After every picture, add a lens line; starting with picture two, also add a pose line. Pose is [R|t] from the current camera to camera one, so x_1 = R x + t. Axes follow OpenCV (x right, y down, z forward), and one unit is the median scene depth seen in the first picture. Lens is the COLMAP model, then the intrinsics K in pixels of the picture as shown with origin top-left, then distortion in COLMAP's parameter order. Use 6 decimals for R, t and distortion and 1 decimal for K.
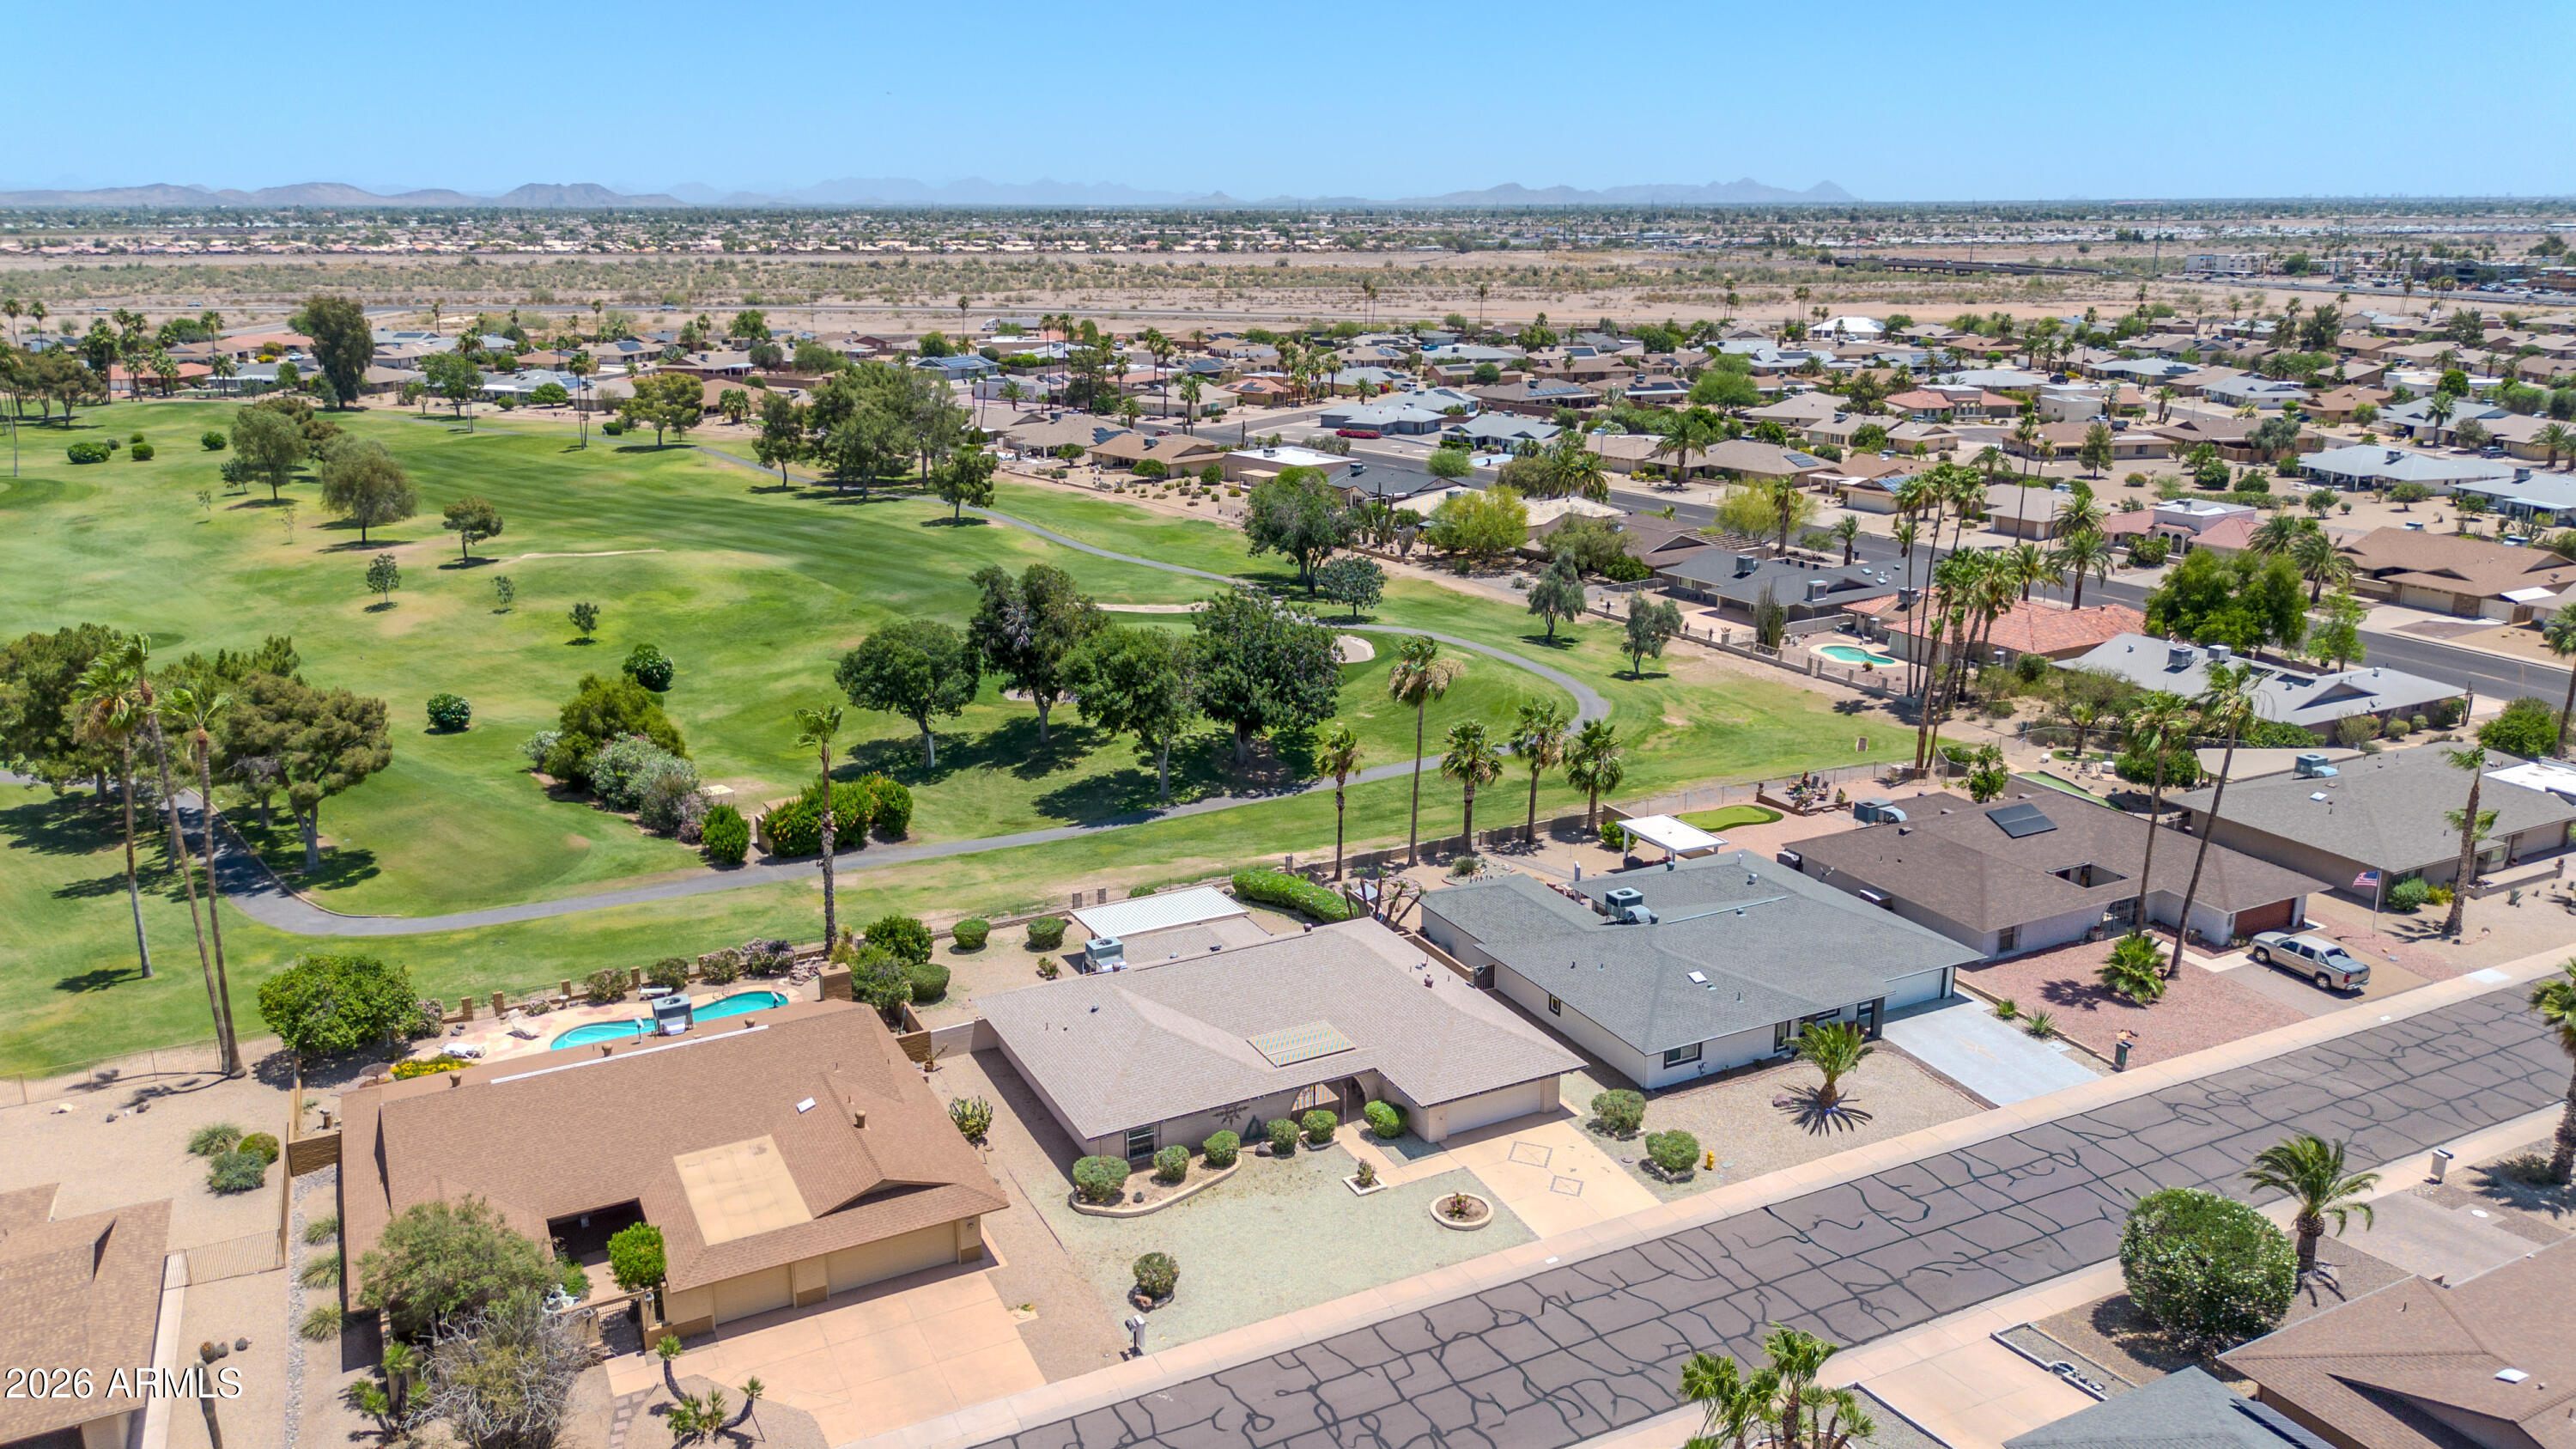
lens RADIAL K [[1832.3, 0, 1288.0], [0, 1832.3, 724.5], [0, 0, 1]] dist [0.066095, -0.071255]
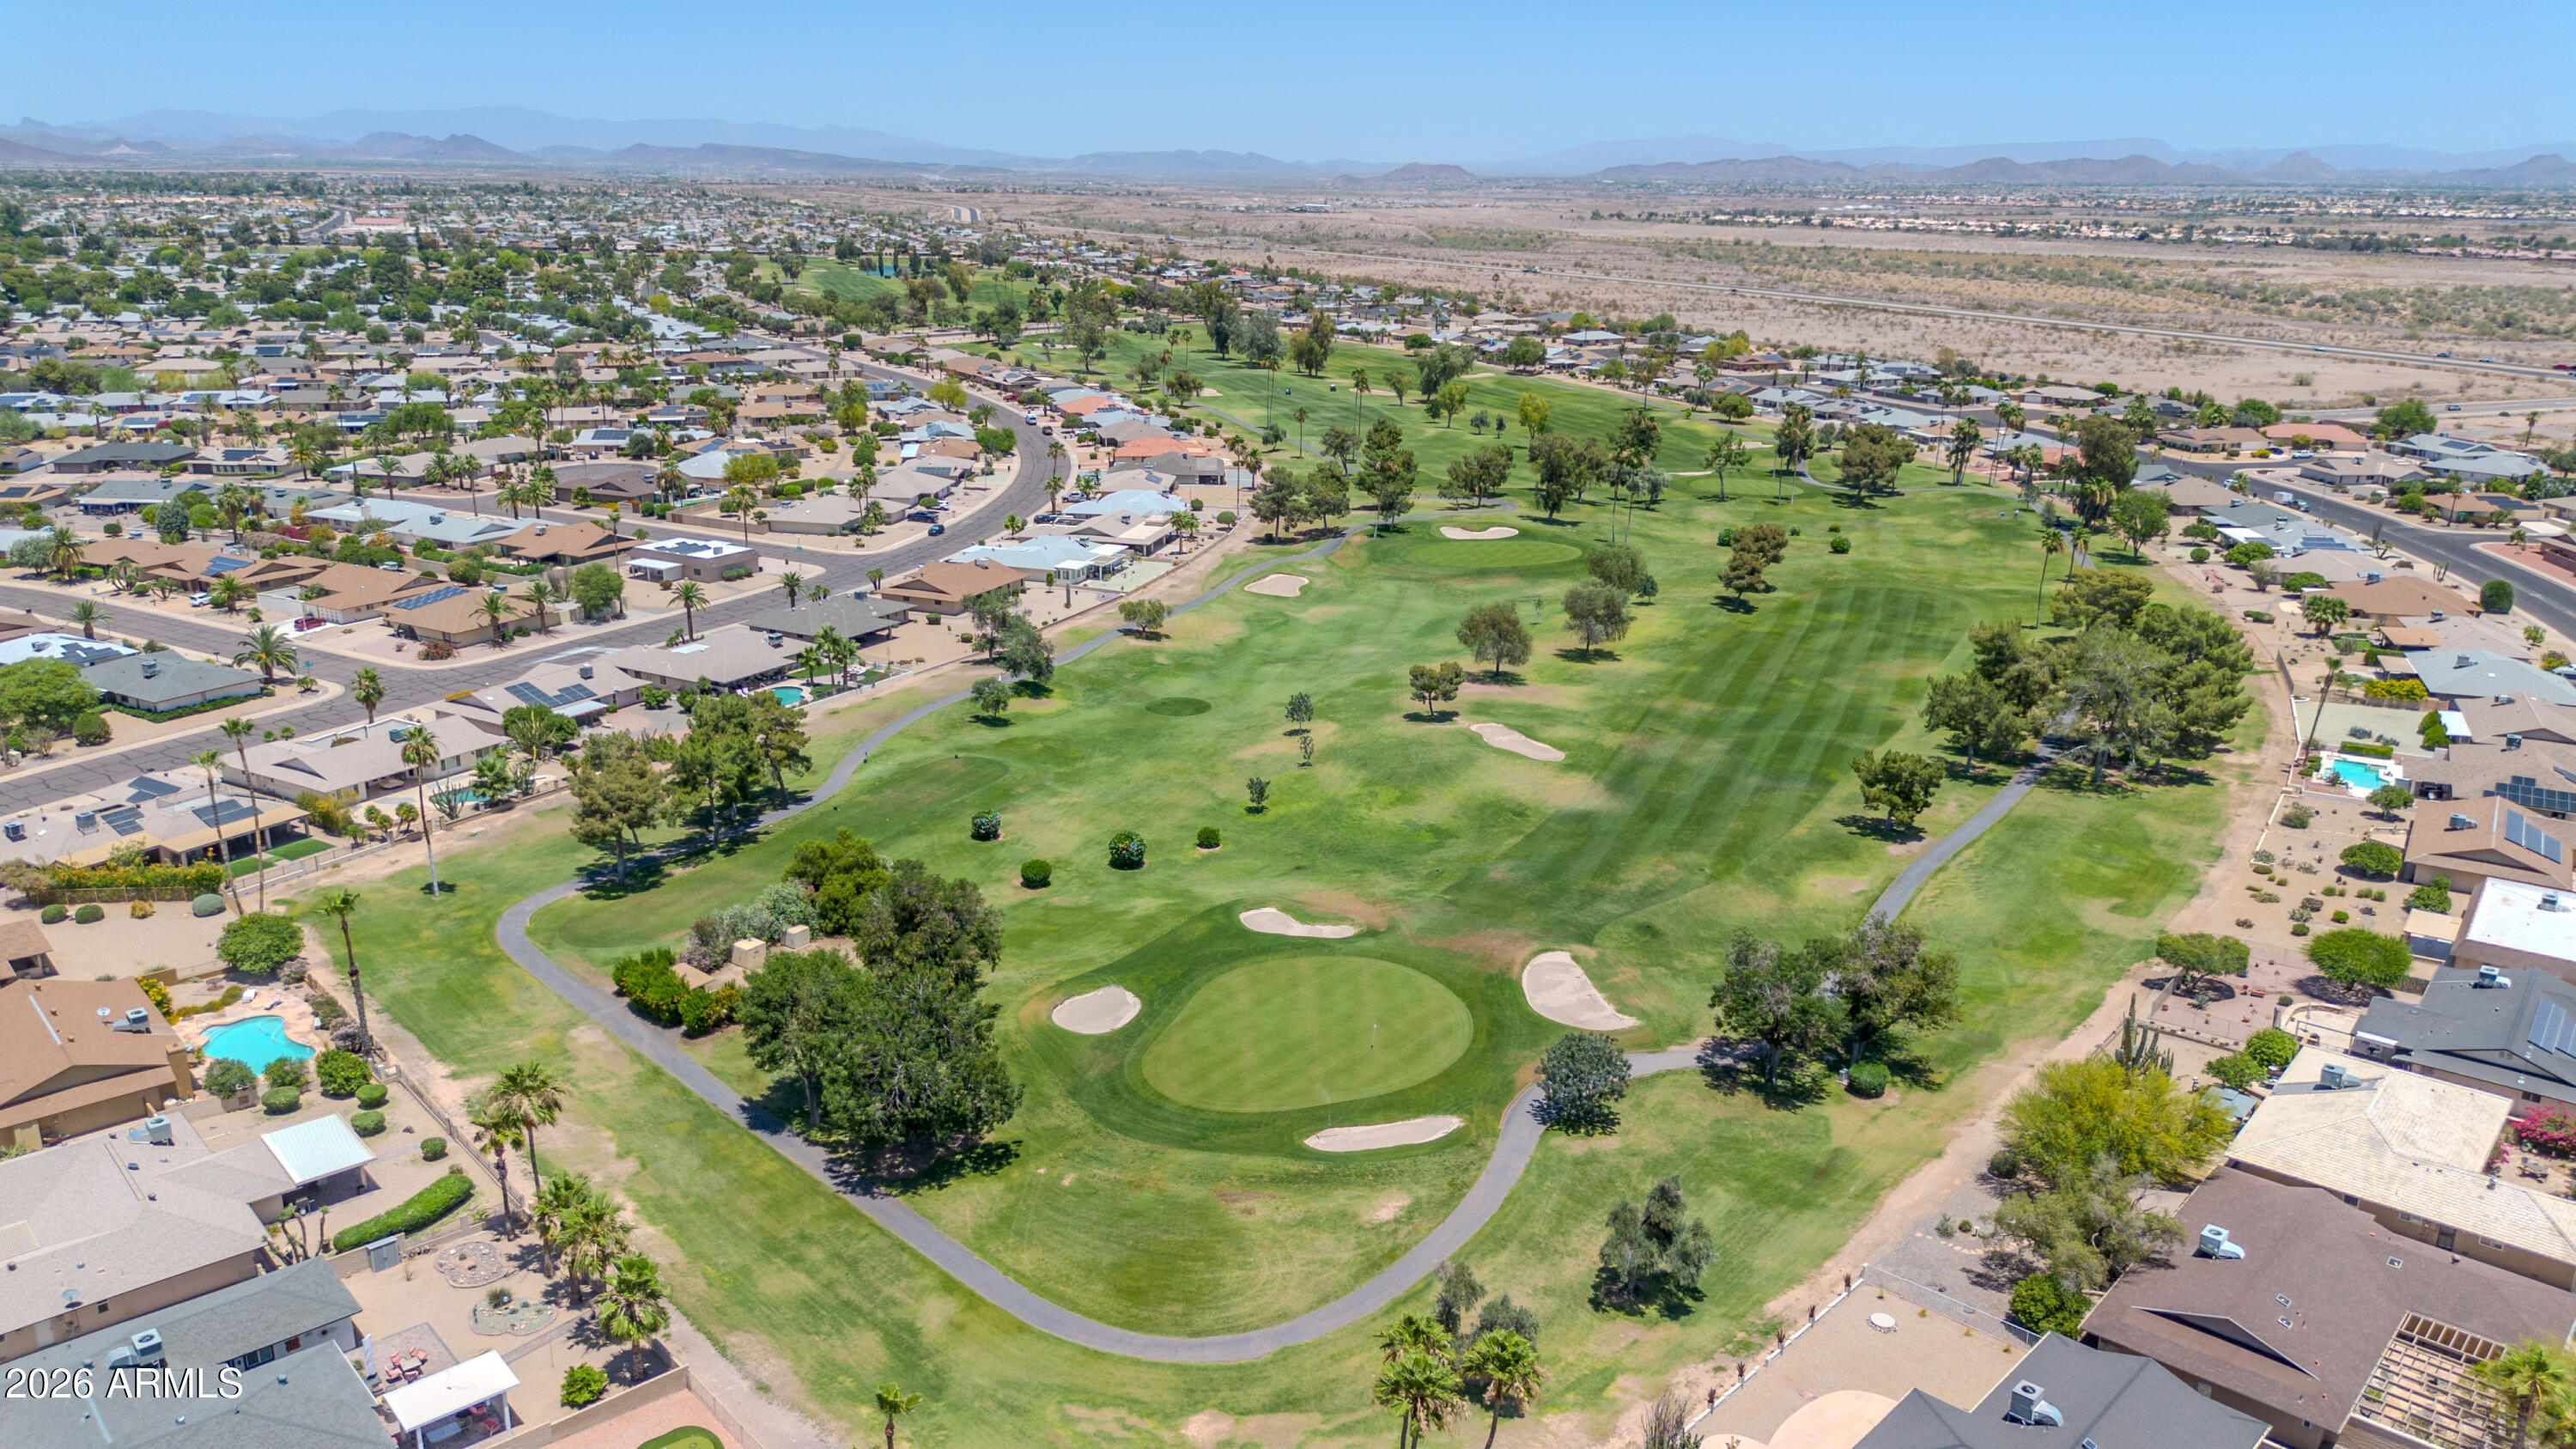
lens RADIAL K [[1832.3, 0, 1288.0], [0, 1832.3, 724.5], [0, 0, 1]] dist [0.066095, -0.071255]
pose [[0.263469, 0.282673, -0.922323, 0.901453], [-0.271754, 0.939131, 0.210196, -0.464584], [0.925599, 0.195266, 0.324249, 0.871318]]
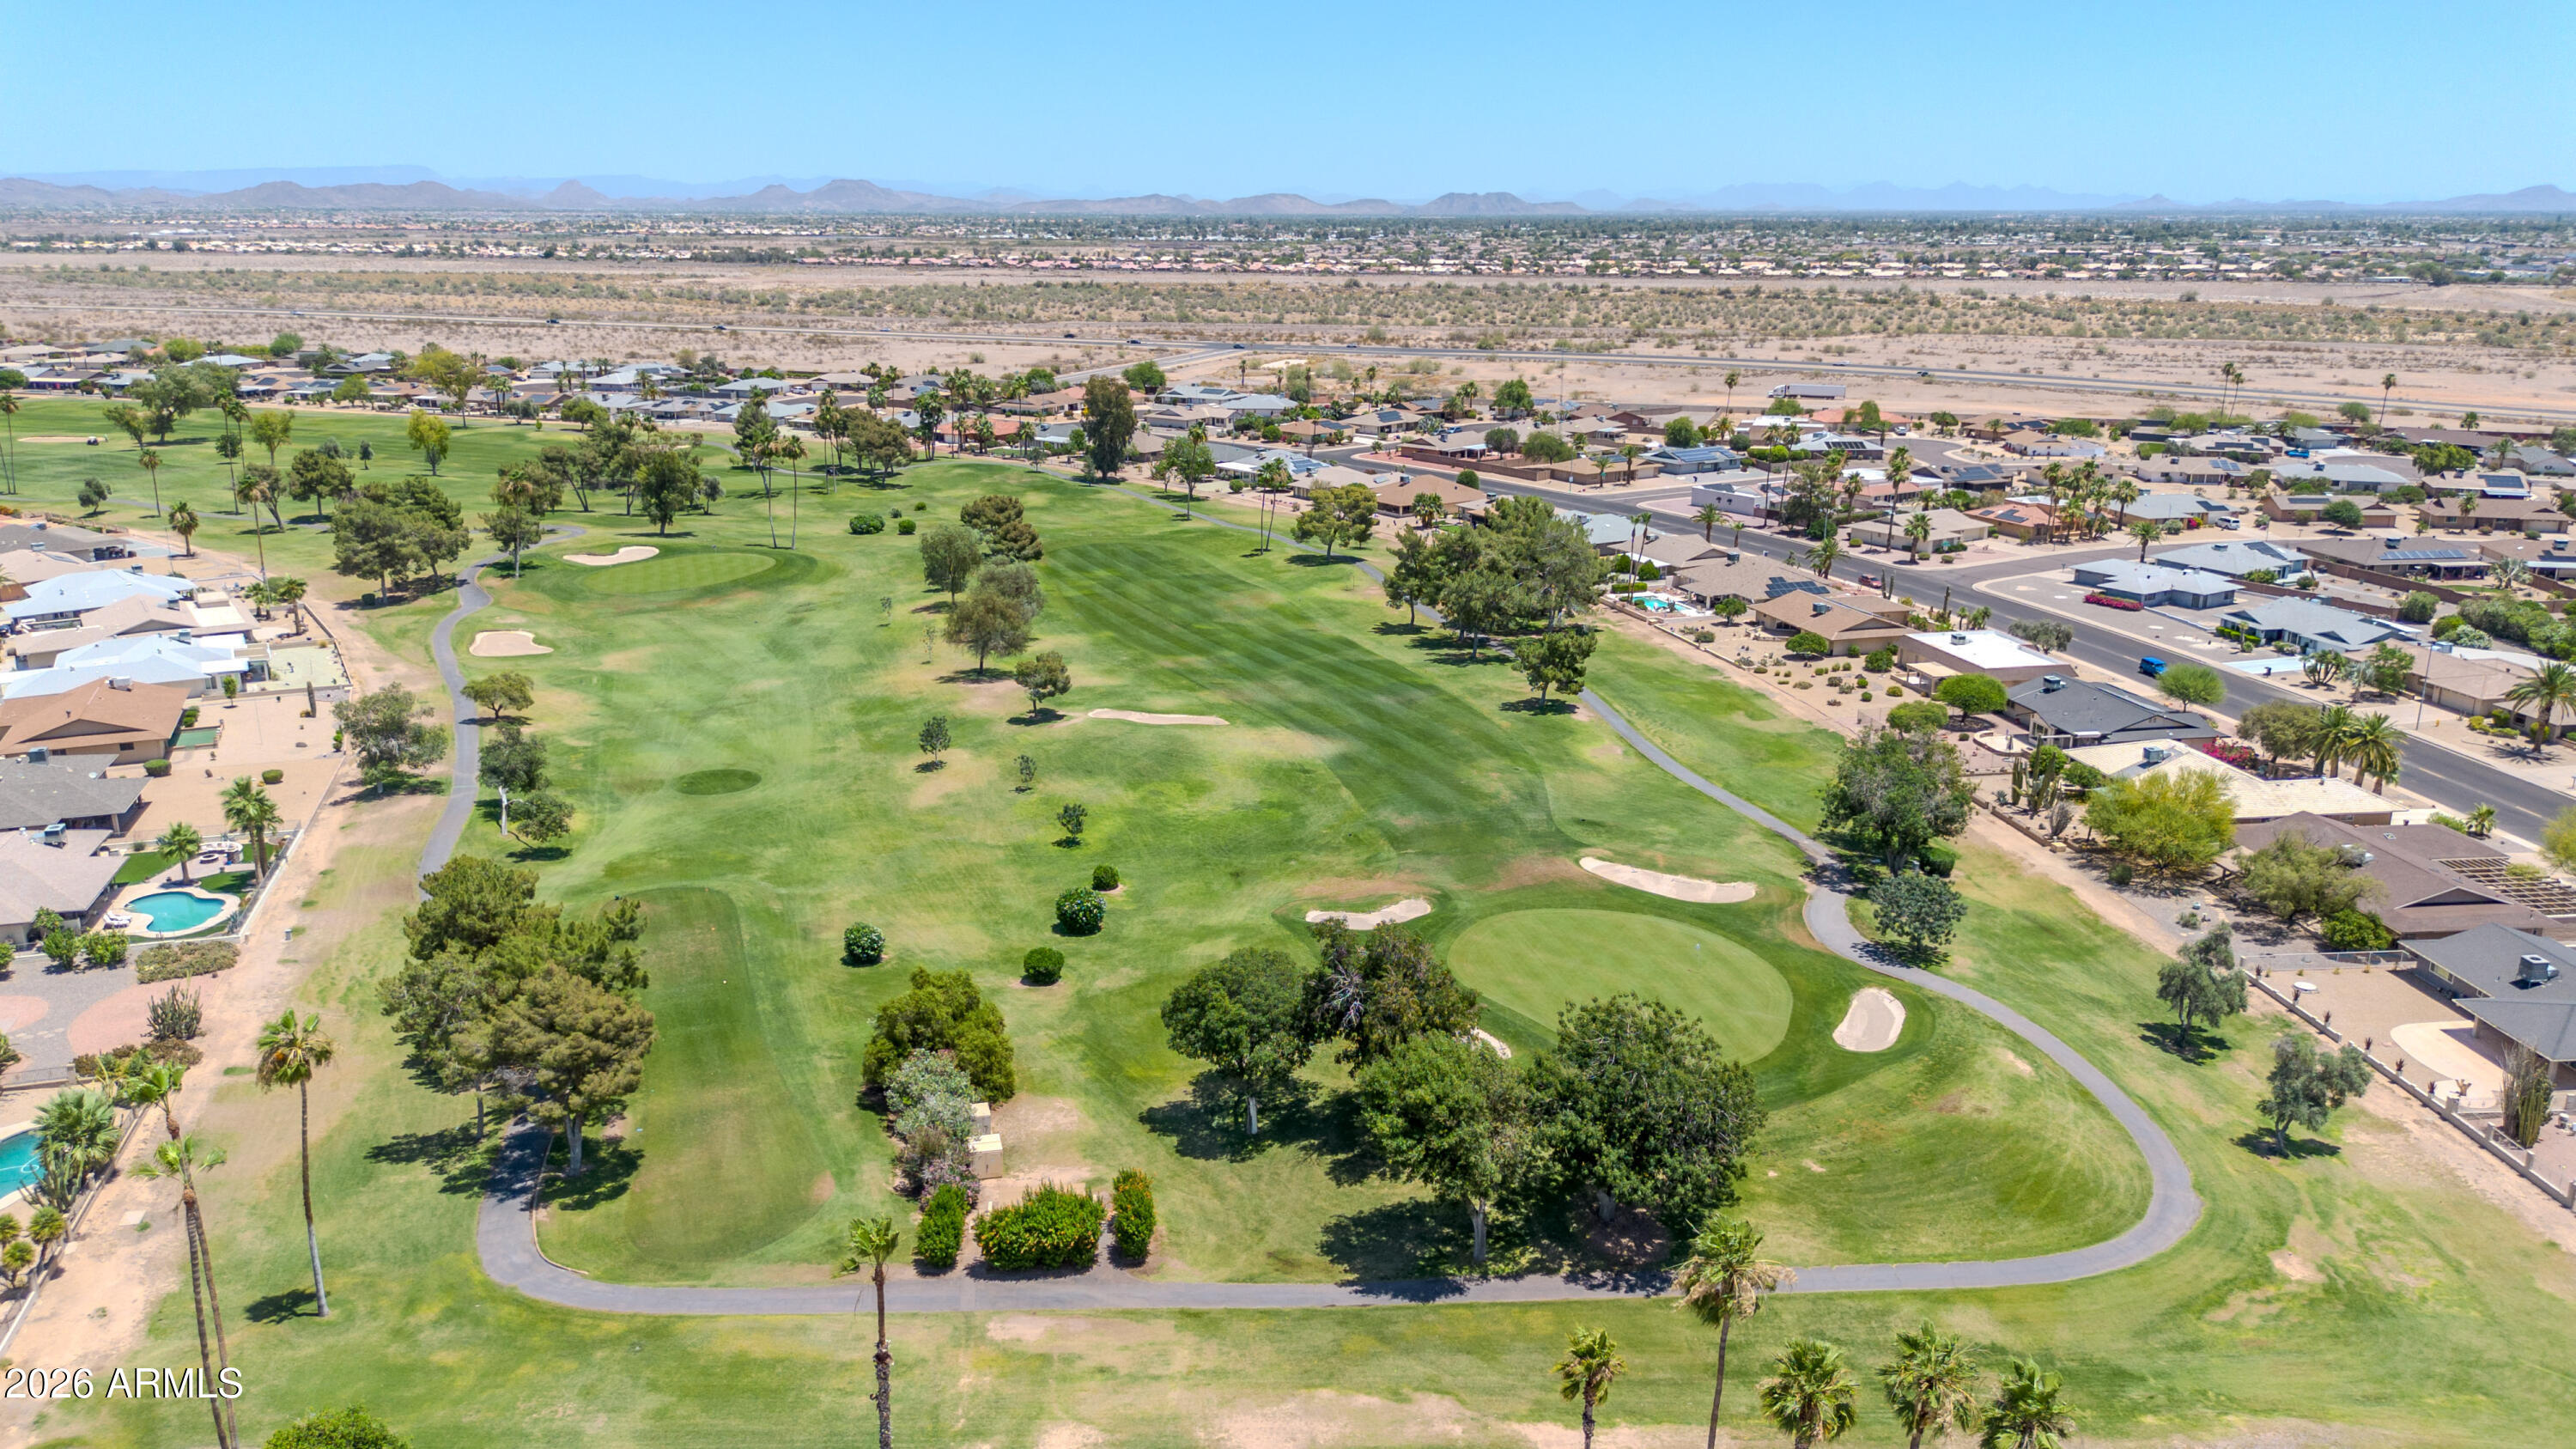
lens RADIAL K [[1835.5, 0, 1287.7], [0, 1835.5, 708.3], [0, 0, 1]] dist [0.070184, -0.077131]
pose [[0.895639, 0.120770, -0.428072, 0.170370], [-0.125356, 0.991956, 0.017577, -0.199541], [0.426751, 0.037919, 0.903574, 0.241778]]
